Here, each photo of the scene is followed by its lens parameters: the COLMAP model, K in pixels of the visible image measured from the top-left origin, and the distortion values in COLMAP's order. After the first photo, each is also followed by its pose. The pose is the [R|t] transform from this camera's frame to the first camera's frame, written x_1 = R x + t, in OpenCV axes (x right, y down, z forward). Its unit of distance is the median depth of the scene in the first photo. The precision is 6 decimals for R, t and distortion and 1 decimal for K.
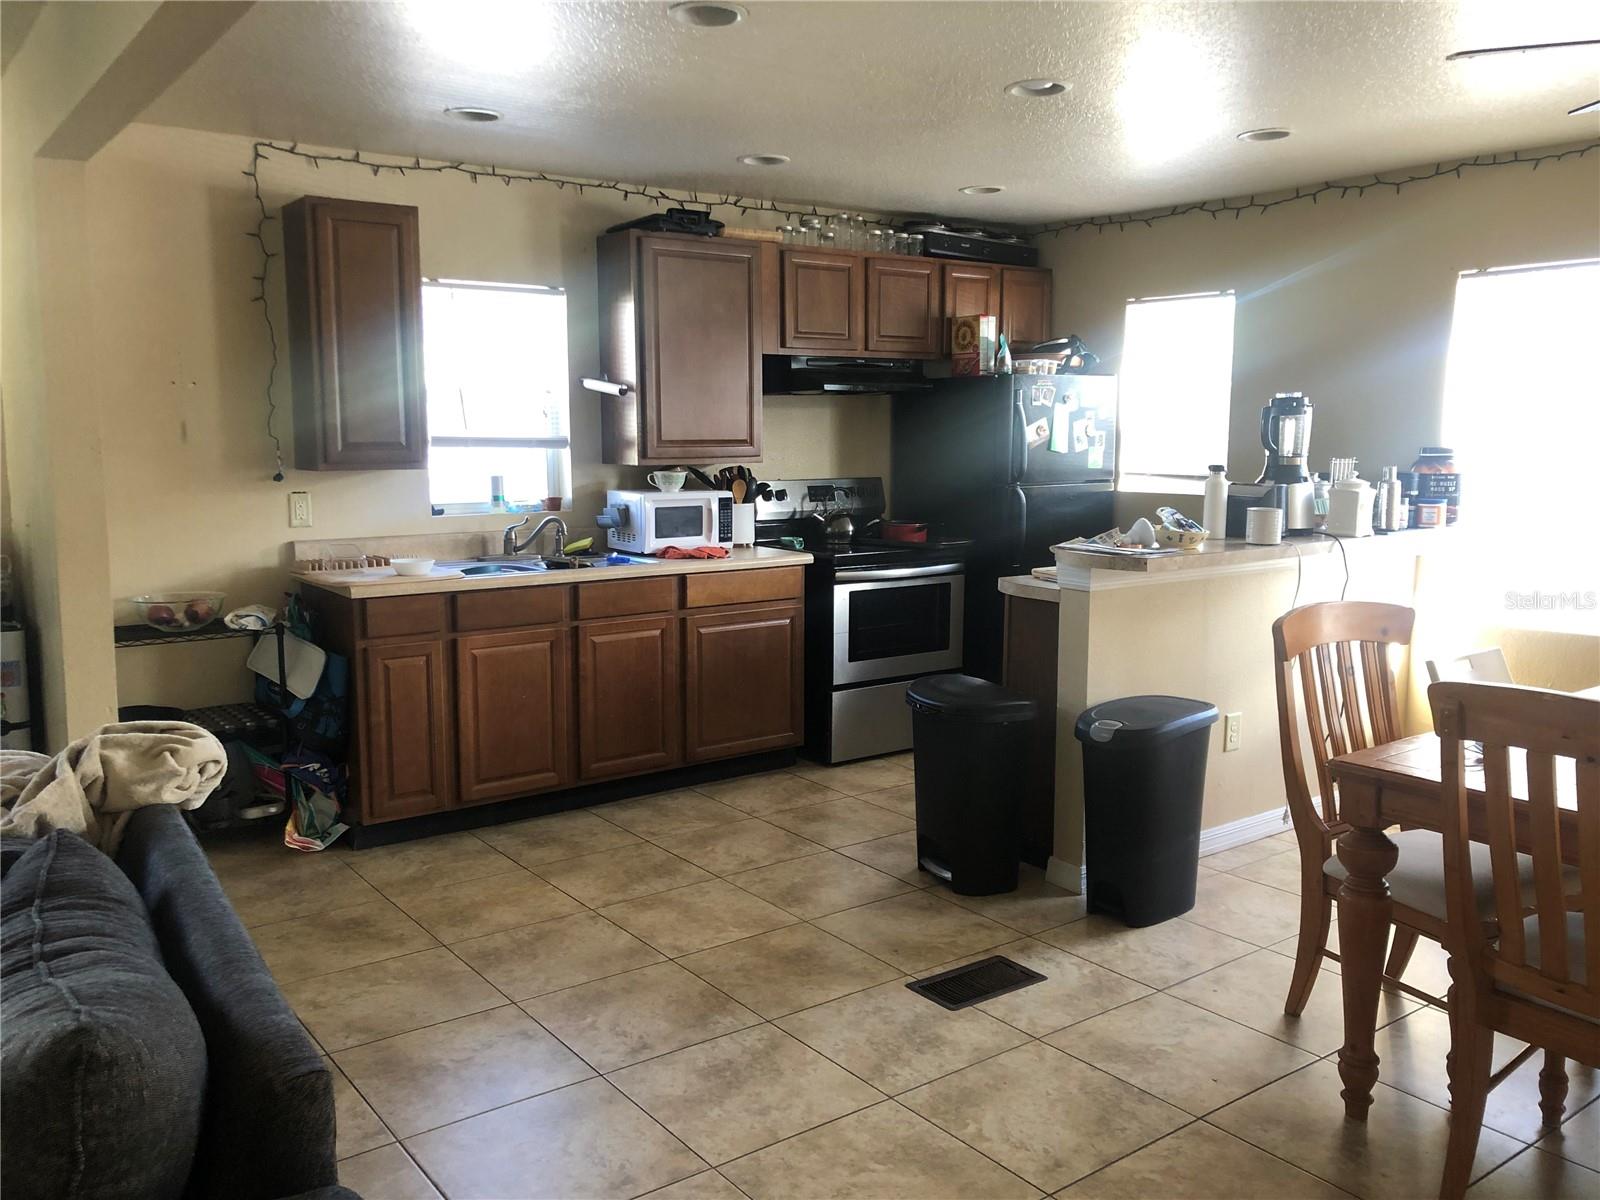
lens RADIAL K [[1297.3, 0, 794.8], [0, 1297.3, 608.8], [0, 0, 1]] dist [0.000395, 0.001017]
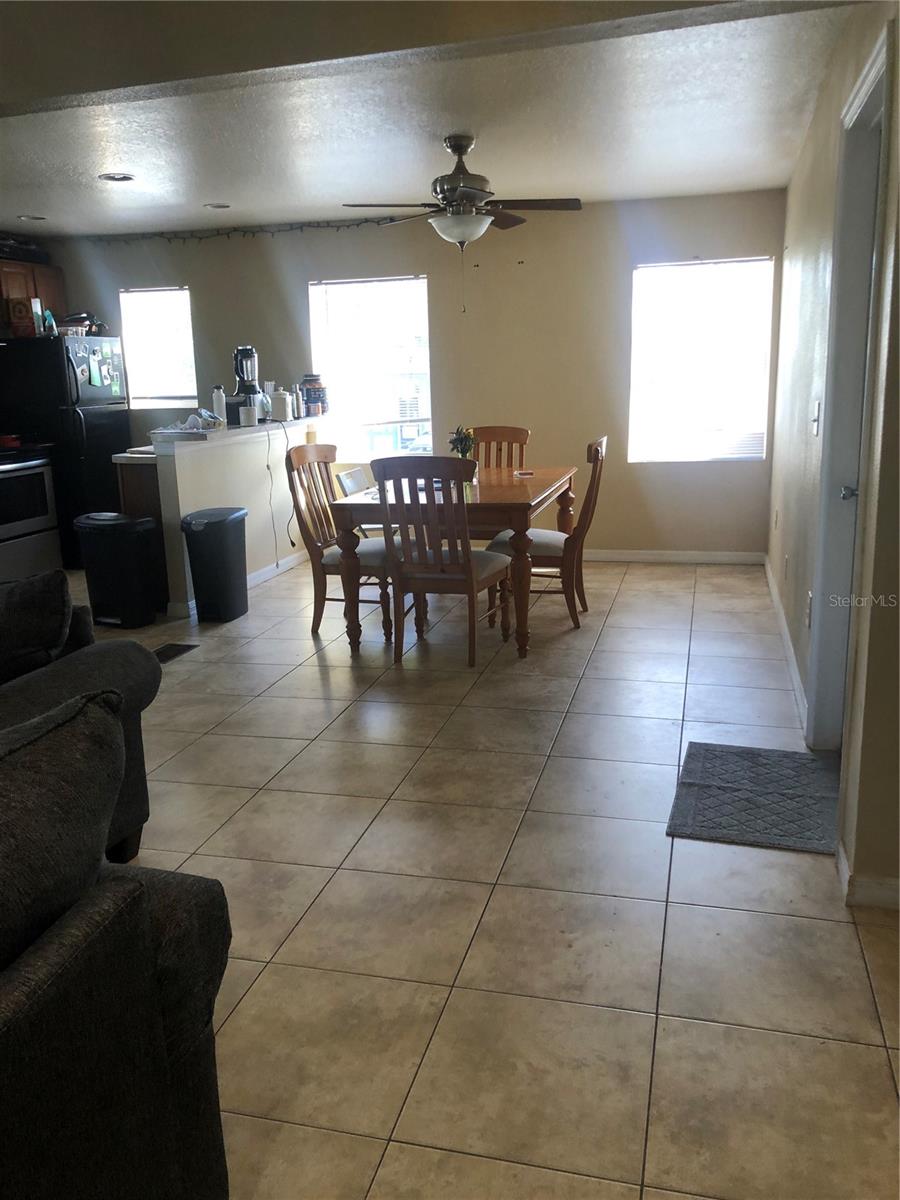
lens RADIAL K [[972.9, 0, 453.2], [0, 972.9, 598.4], [0, 0, 1]] dist [0.000395, 0.001017]
pose [[0.776475, -0.163742, 0.608502, -0.290724], [0.112984, 0.986177, 0.121199, 0.055289], [-0.619936, -0.025357, 0.784243, -0.292157]]
